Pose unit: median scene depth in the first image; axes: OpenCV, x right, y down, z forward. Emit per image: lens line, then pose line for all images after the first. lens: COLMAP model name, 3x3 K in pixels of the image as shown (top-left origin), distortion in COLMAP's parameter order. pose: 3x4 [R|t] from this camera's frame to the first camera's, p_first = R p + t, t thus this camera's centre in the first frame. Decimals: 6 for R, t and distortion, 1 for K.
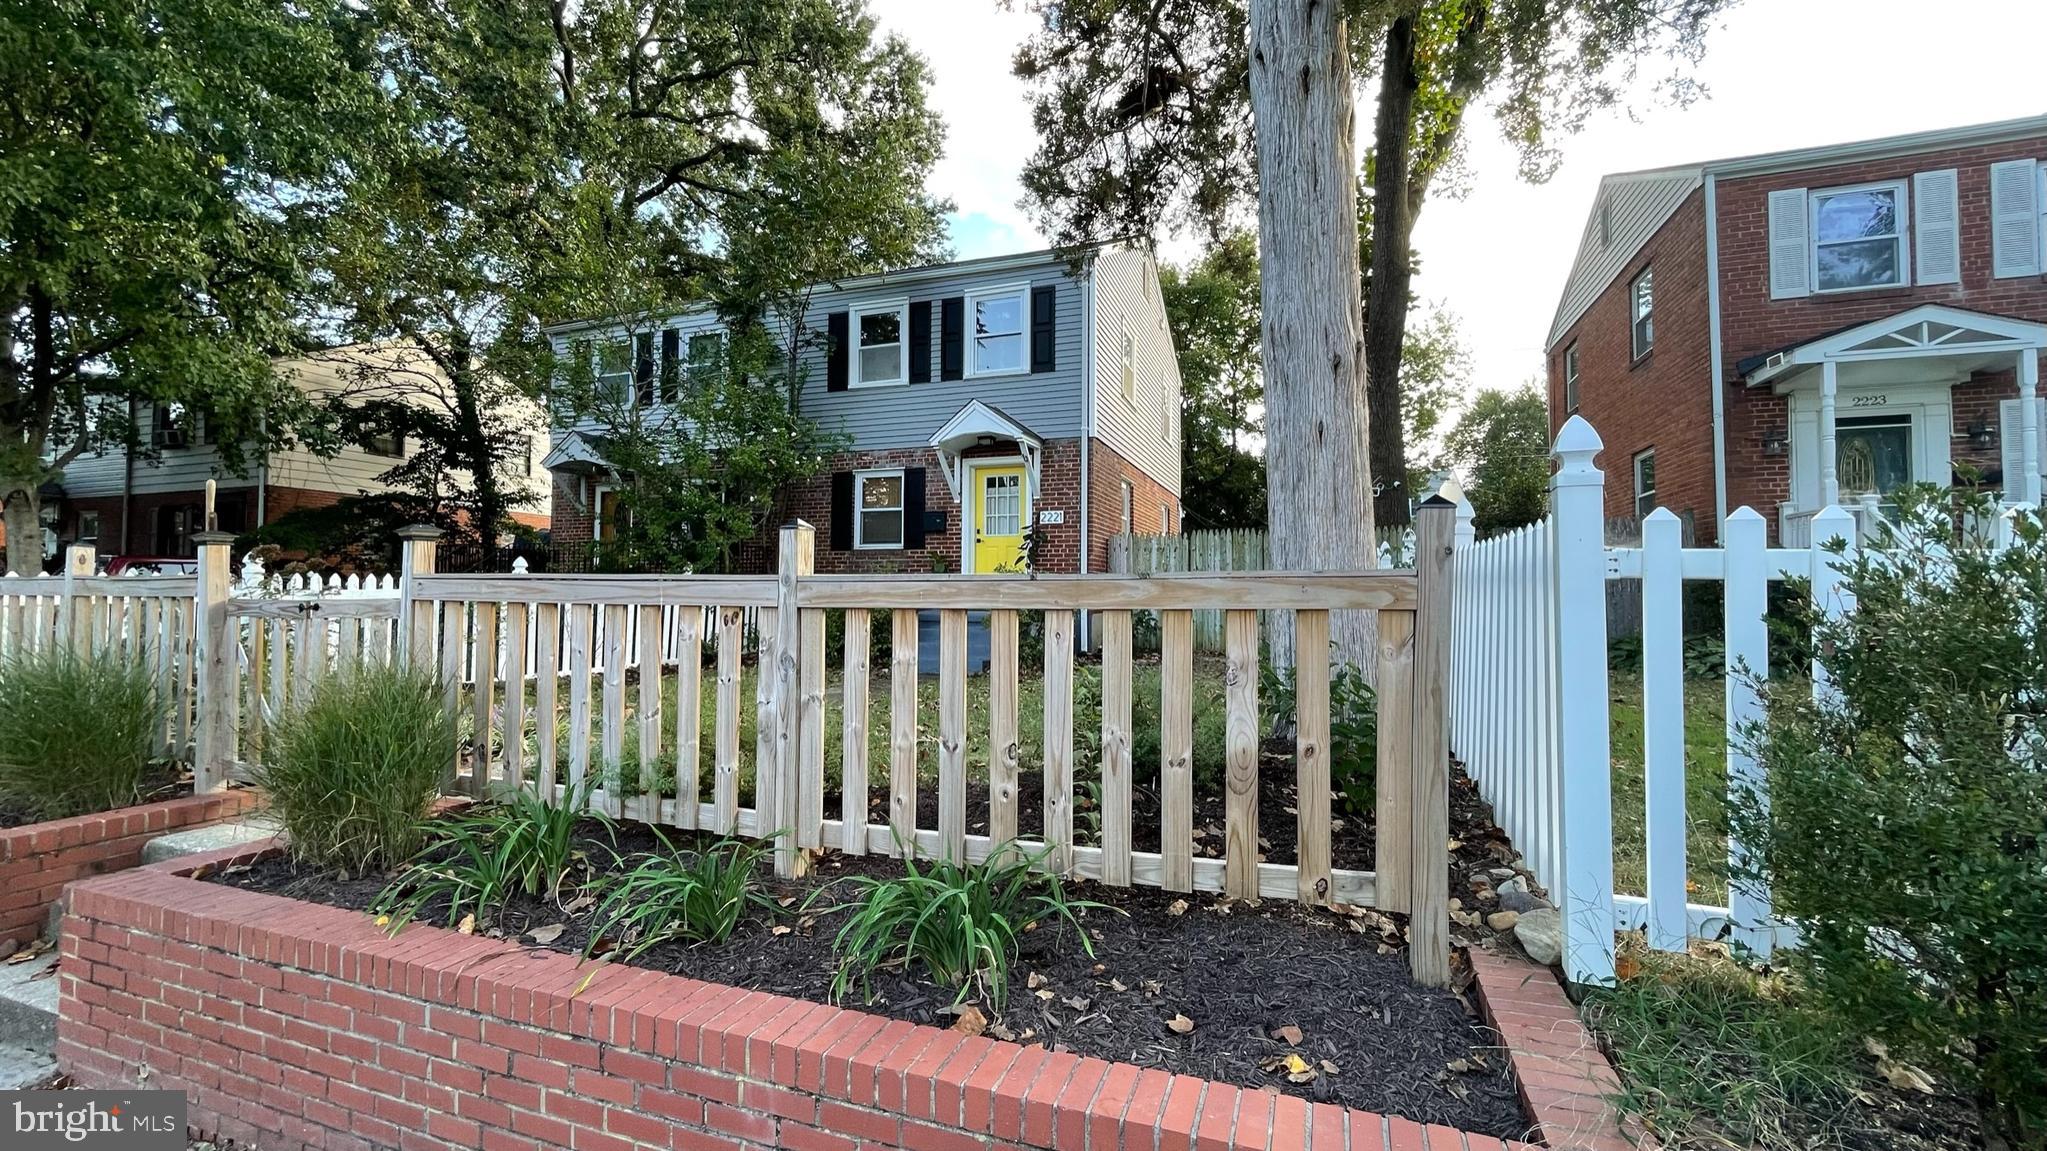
lens RADIAL K [[833.0, 0, 1018.1], [0, 833.0, 580.3], [0, 0, 1]] dist [-0.002744, -0.000279]
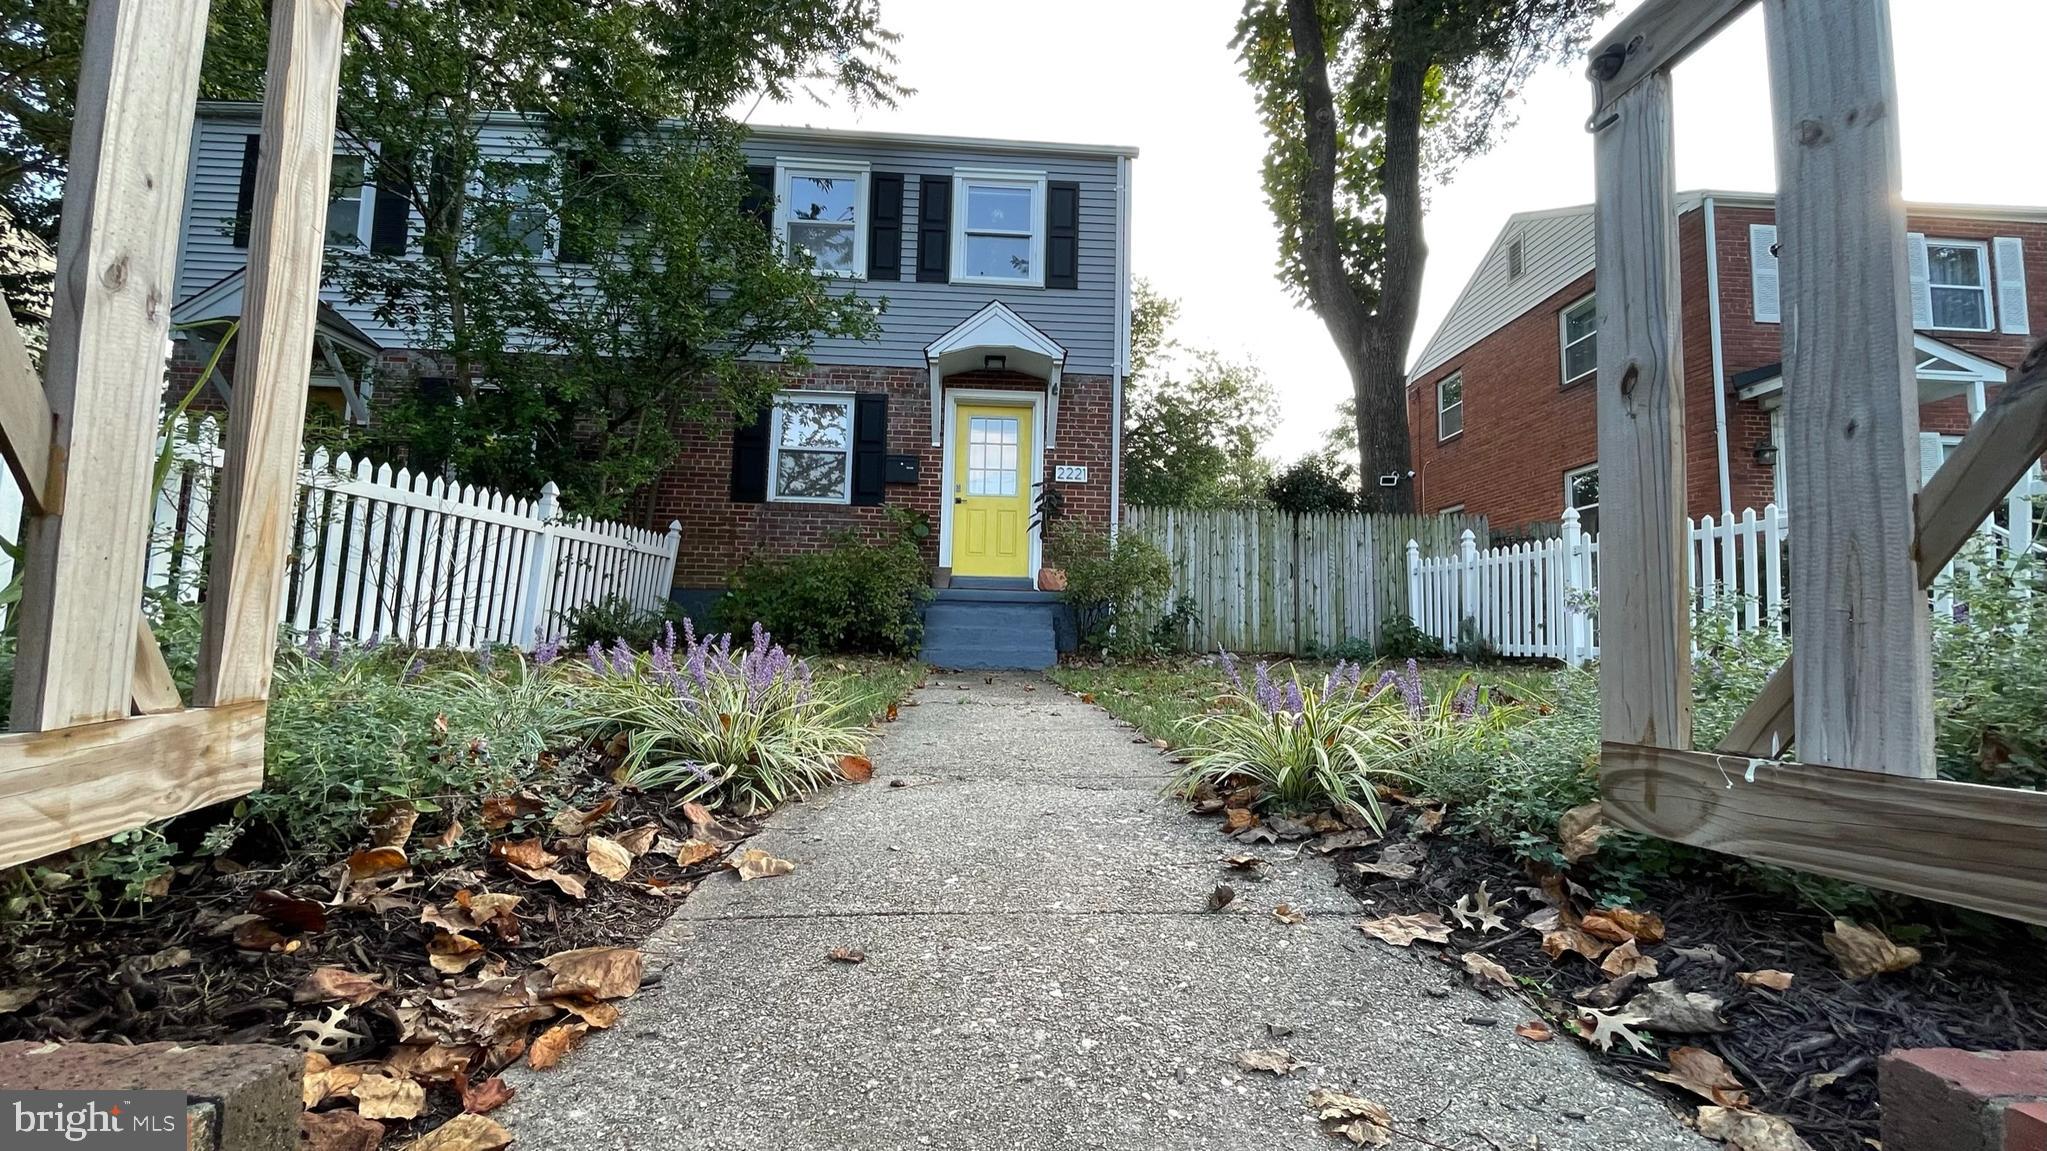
lens RADIAL K [[833.0, 0, 1023.8], [0, 833.0, 583.8], [0, 0, 1]] dist [-0.002744, -0.000279]
pose [[0.922324, 0.047221, 0.383522, -0.277506], [-0.028120, 0.998076, -0.055262, 0.066364], [-0.385394, 0.040185, 0.921877, 0.298970]]
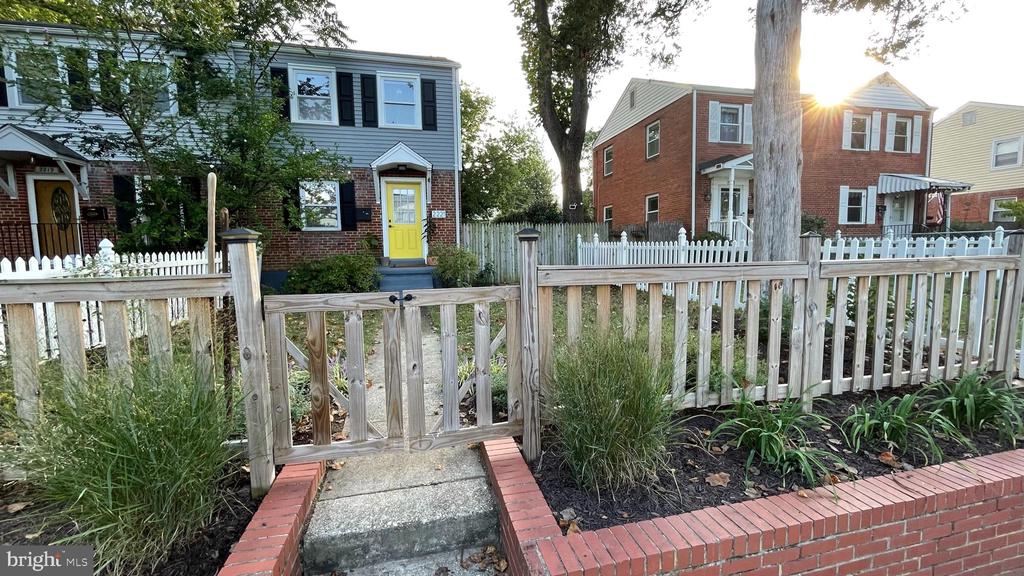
lens RADIAL K [[416.7, 0, 513.4], [0, 416.7, 289.6], [0, 0, 1]] dist [-0.002744, -0.000279]
pose [[0.832371, -0.070738, 0.549687, -0.320986], [0.008998, 0.993415, 0.114215, -0.013379], [-0.554146, -0.090123, 0.827526, 0.136149]]
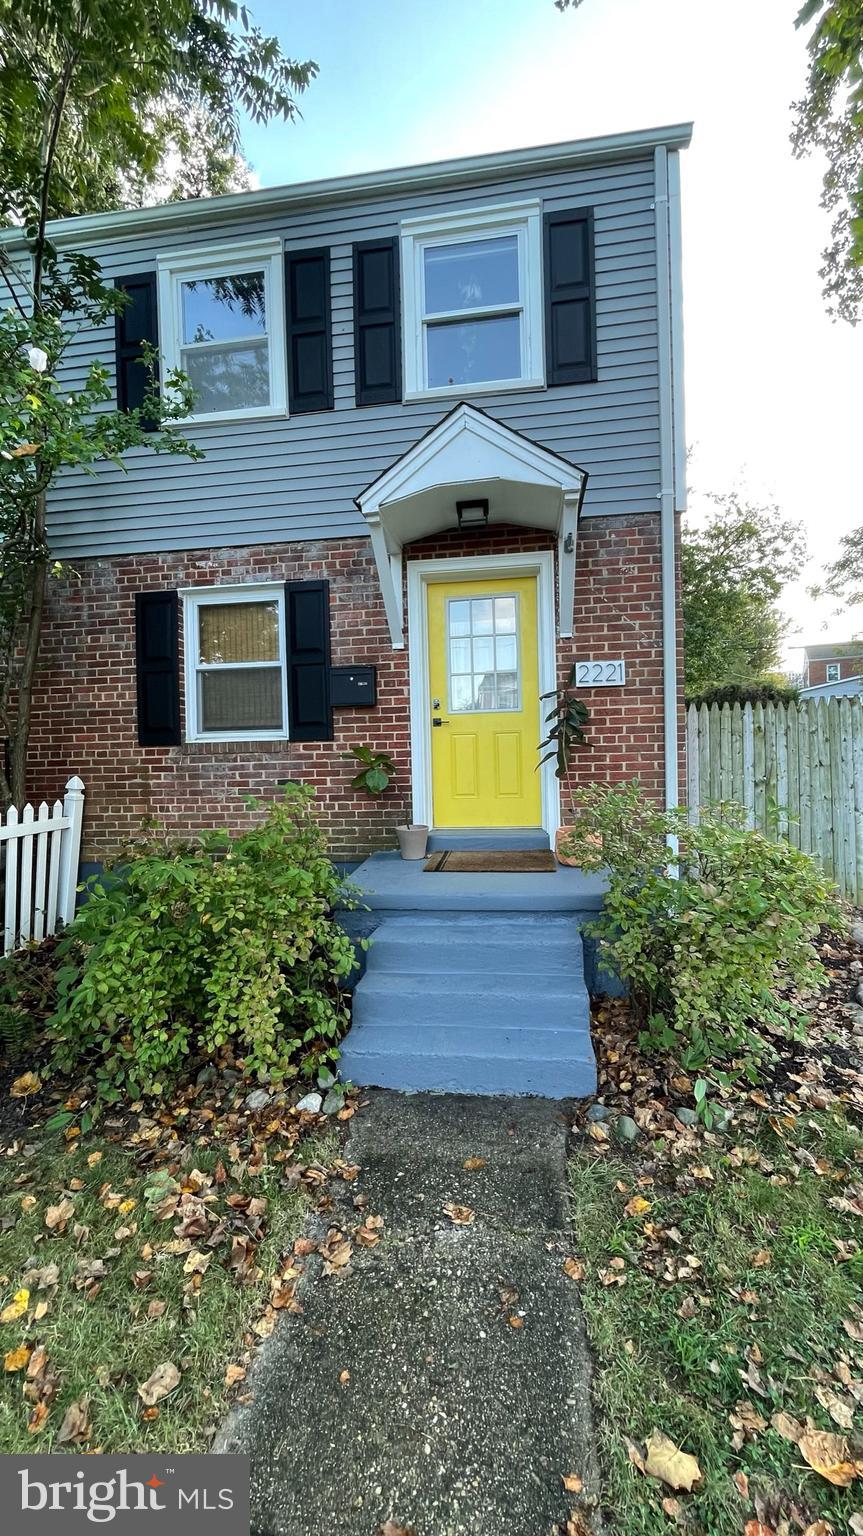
lens RADIAL K [[625.1, 0, 433.3], [0, 625.1, 777.5], [0, 0, 1]] dist [-0.002744, -0.000279]
pose [[0.978268, -0.036354, 0.204135, -0.133676], [0.027410, 0.998543, 0.046473, -0.031145], [-0.205527, -0.039867, 0.977839, 0.617121]]
